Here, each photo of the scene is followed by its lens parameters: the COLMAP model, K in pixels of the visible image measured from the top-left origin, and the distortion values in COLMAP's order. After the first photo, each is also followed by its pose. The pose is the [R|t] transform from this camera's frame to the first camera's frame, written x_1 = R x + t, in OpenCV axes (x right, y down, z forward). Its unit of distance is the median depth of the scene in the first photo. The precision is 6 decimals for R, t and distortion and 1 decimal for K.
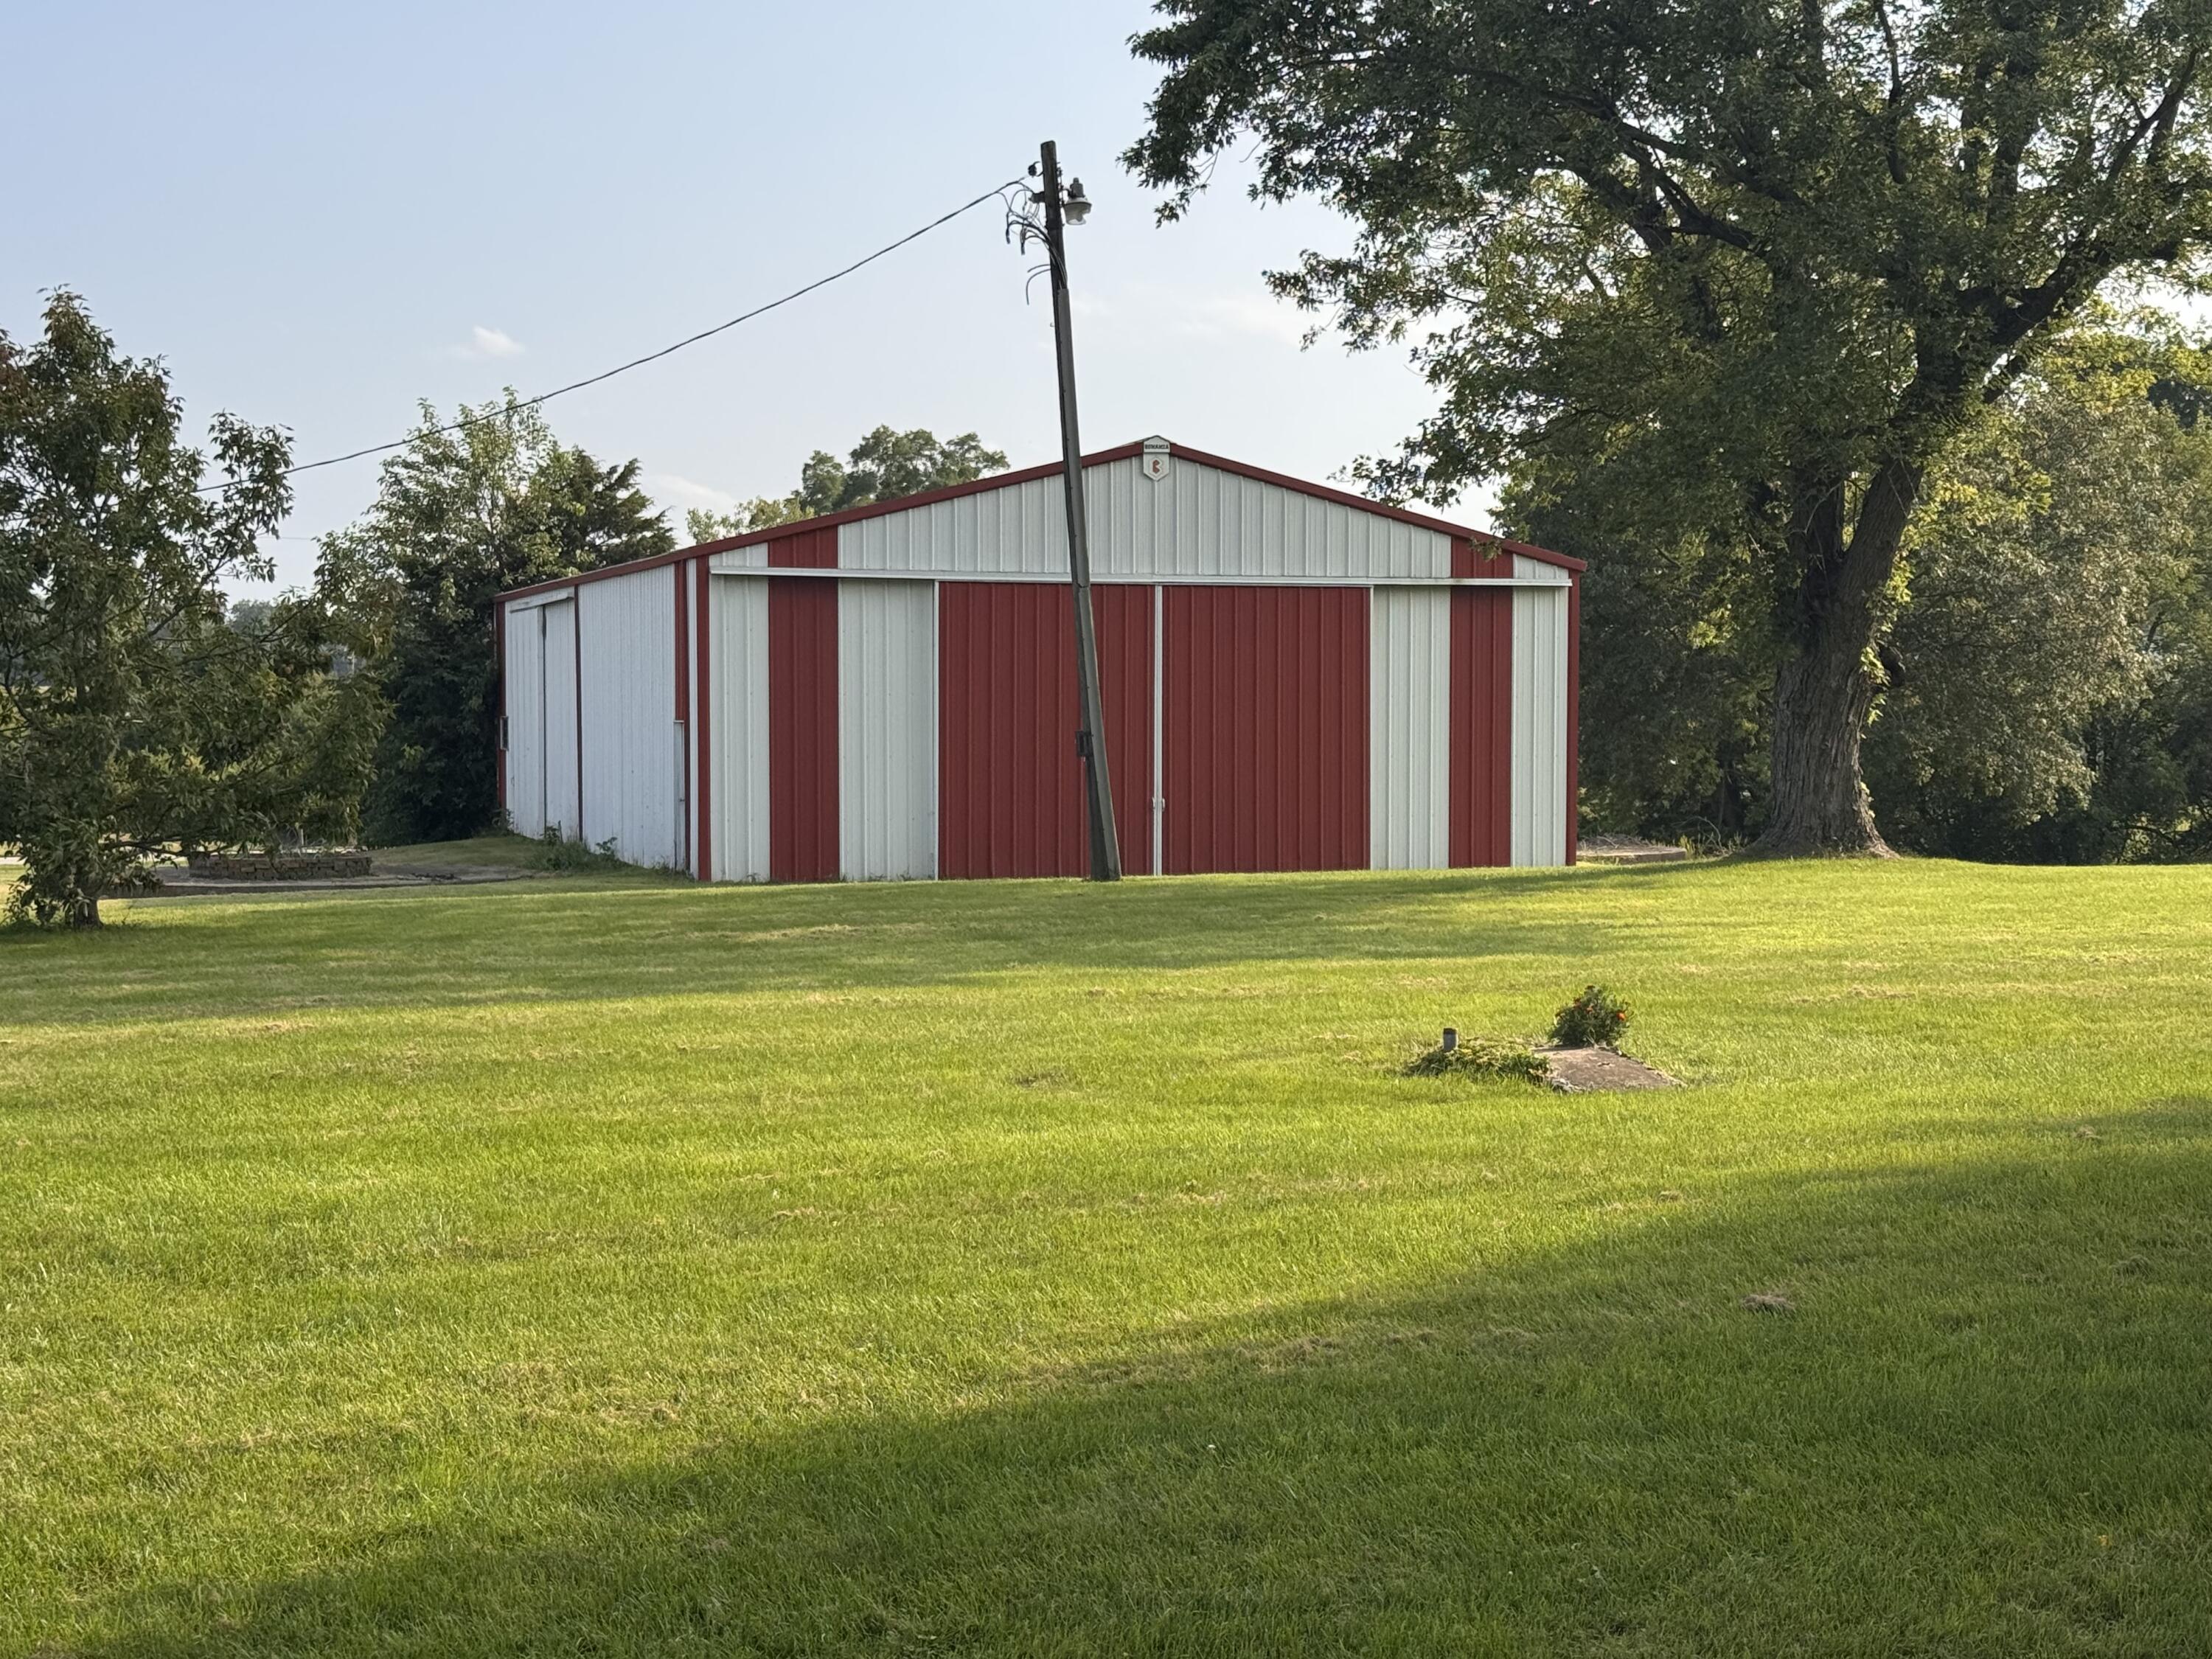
lens RADIAL K [[3474.6, 0, 1109.1], [0, 3474.6, 828.4], [0, 0, 1]] dist [0.074874, 0.000000]
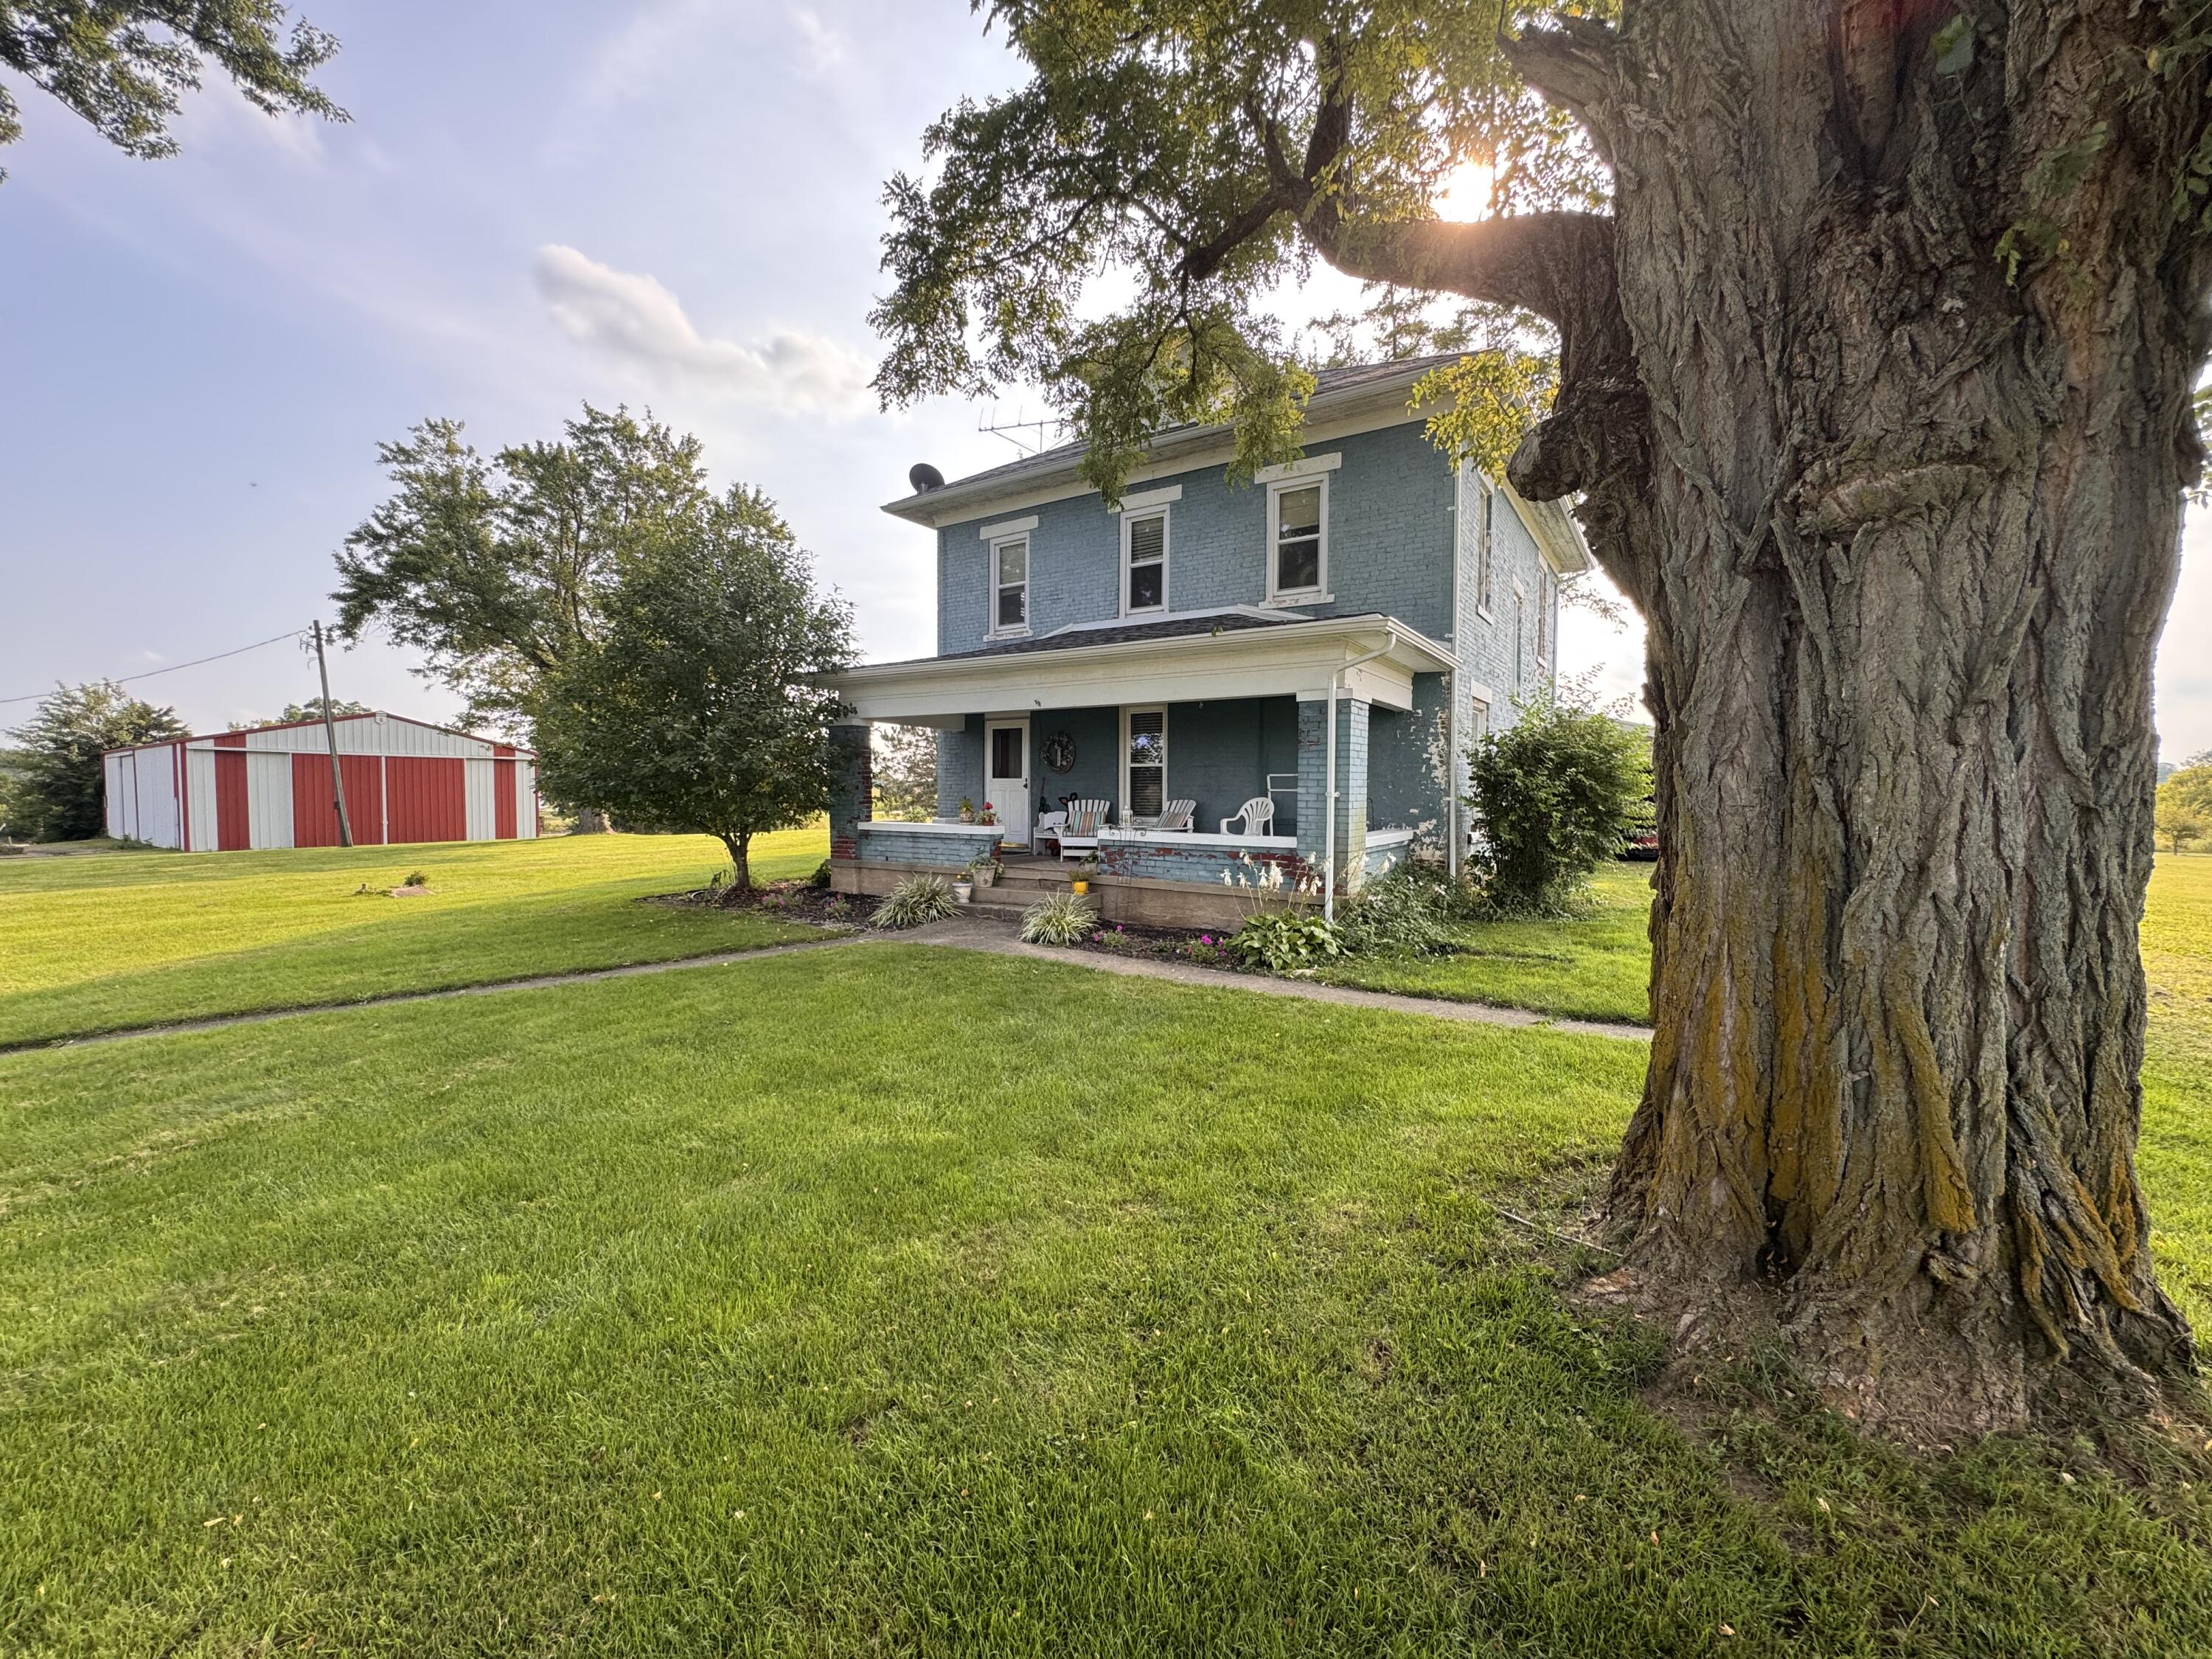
lens RADIAL K [[887.1, 0, 1109.5], [0, 887.1, 836.1], [0, 0, 1]] dist [-0.002097, -0.000449]
pose [[0.795255, -0.027735, 0.605640, 0.051161], [0.018353, 0.999597, 0.021676, -0.000417], [-0.605997, -0.006122, 0.795443, -0.078418]]
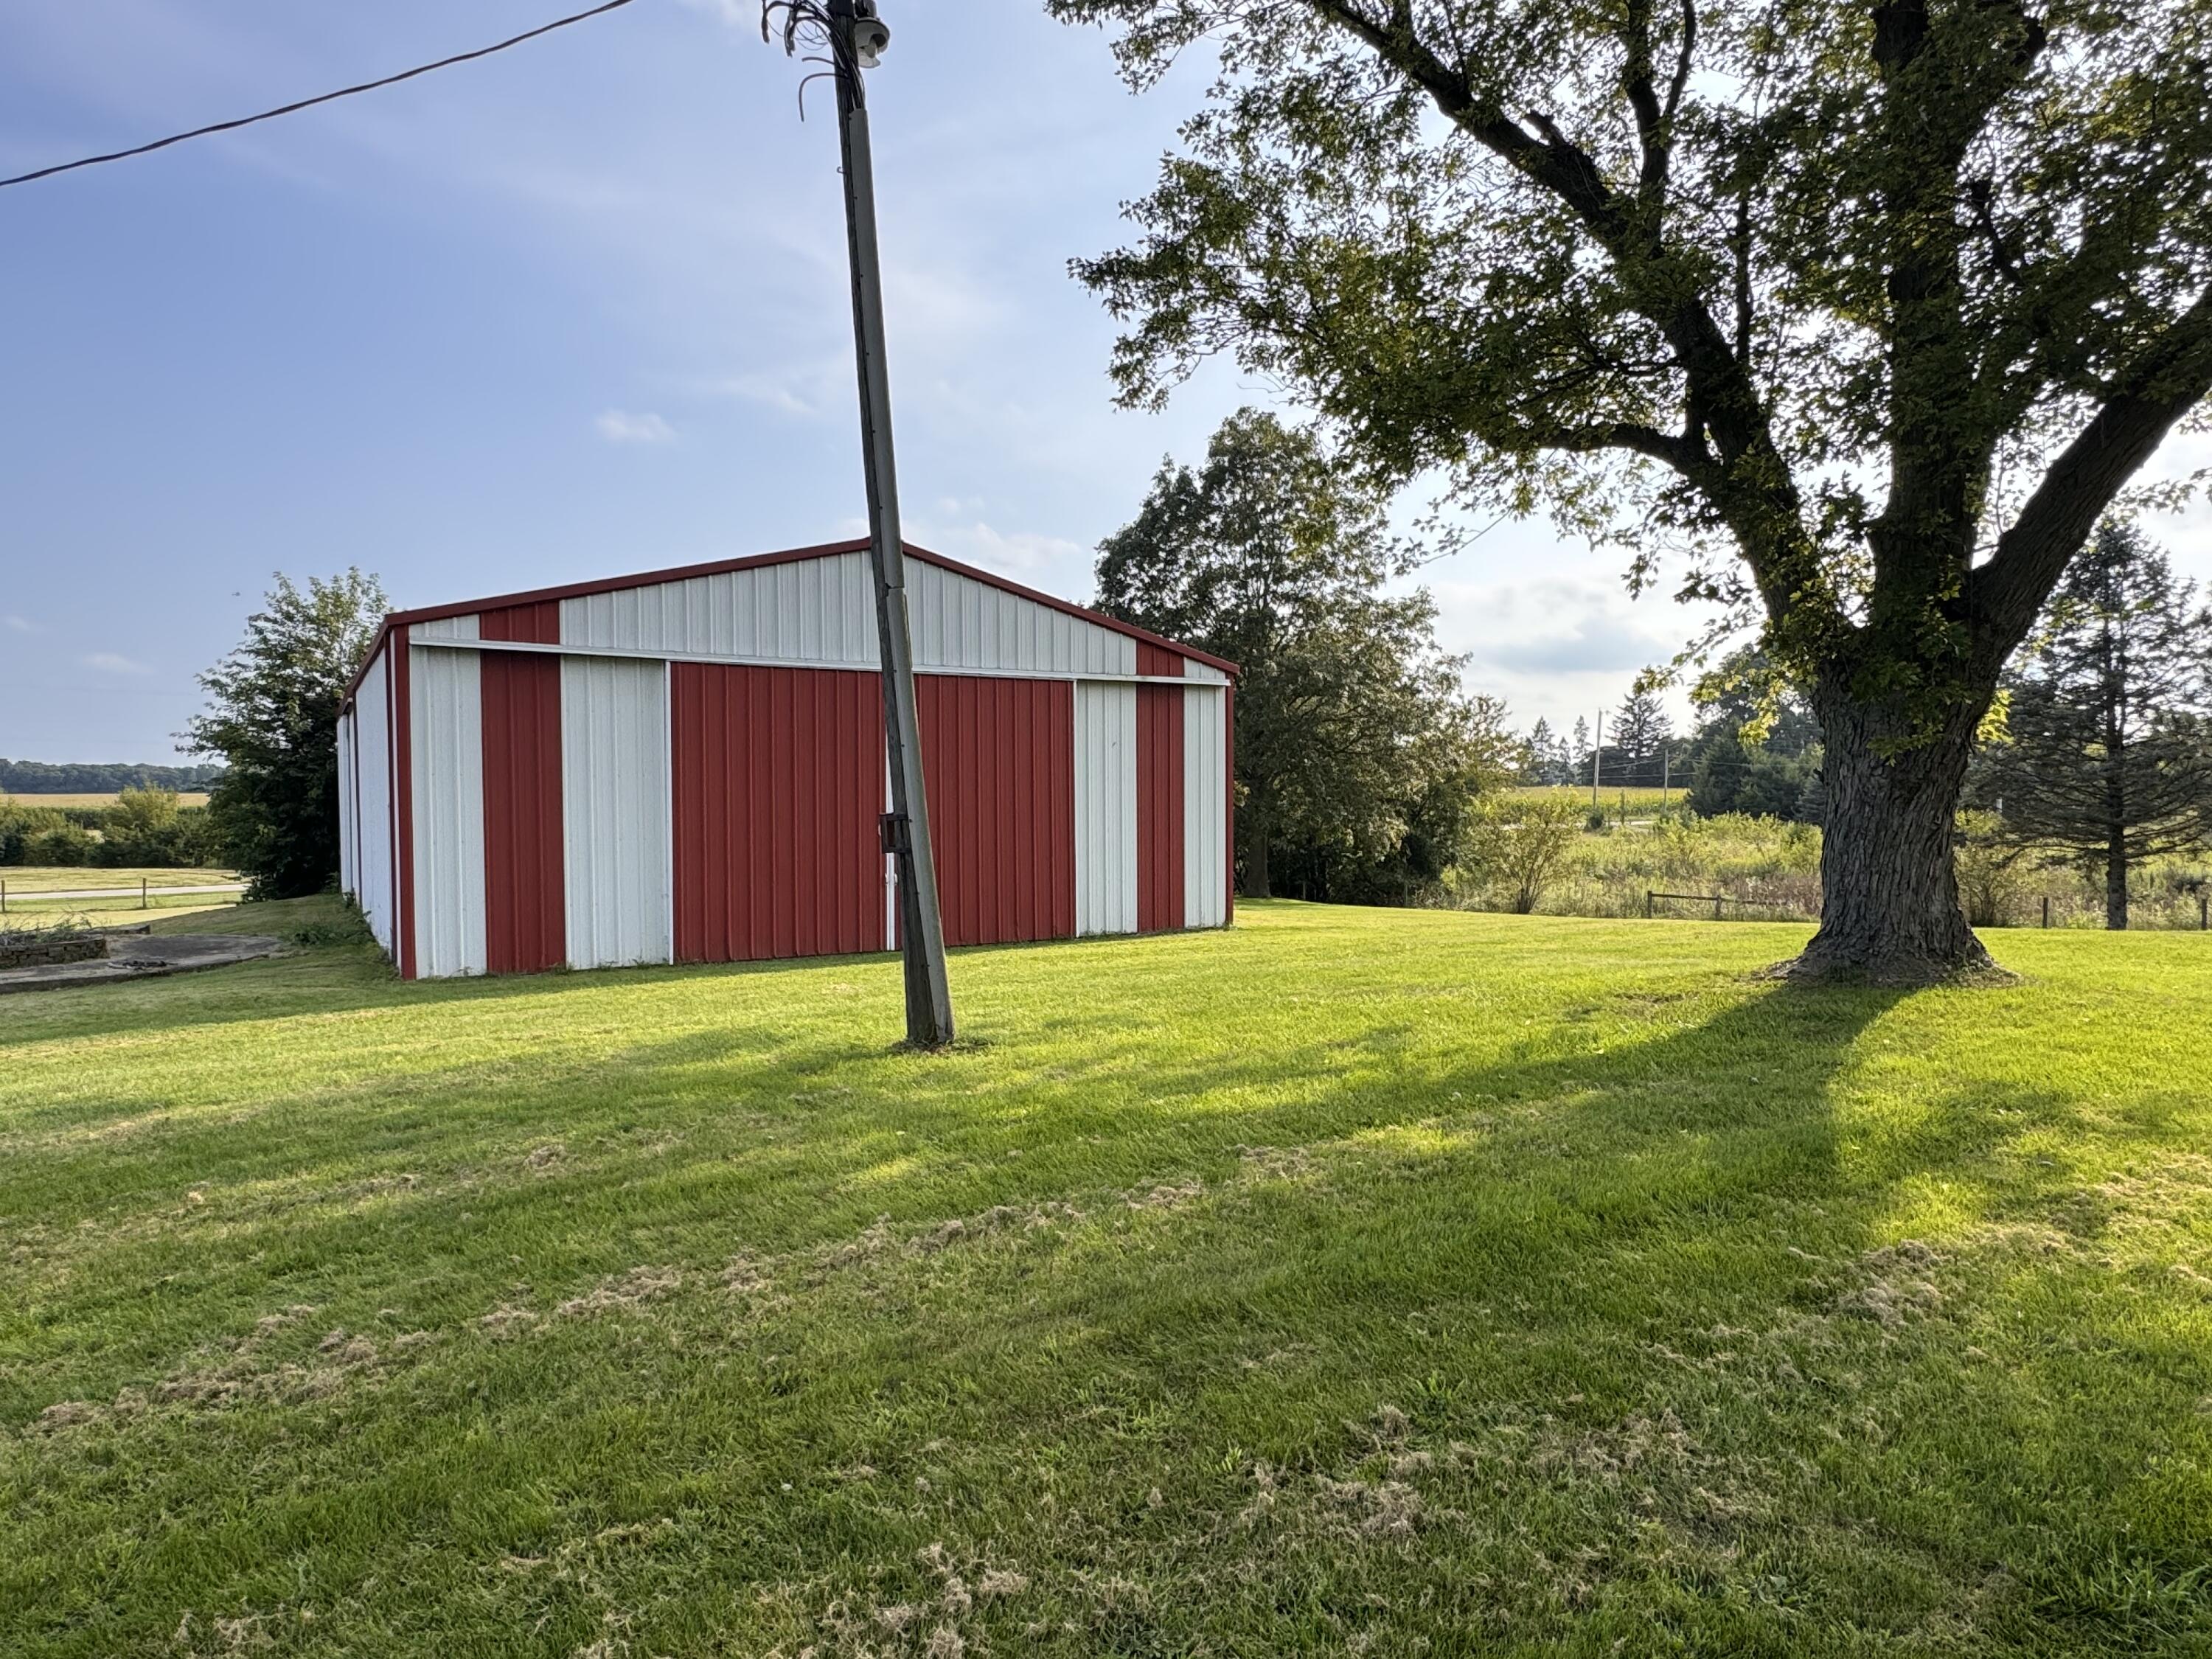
lens RADIAL K [[1358.6, 0, 1101.3], [0, 1358.6, 830.7], [0, 0, 1]] dist [0.000969, 0.000945]
pose [[0.969200, -0.013471, 0.245907, -0.025366], [0.016133, 0.999831, -0.008810, -0.017154], [-0.245747, 0.012506, 0.969253, 0.584261]]
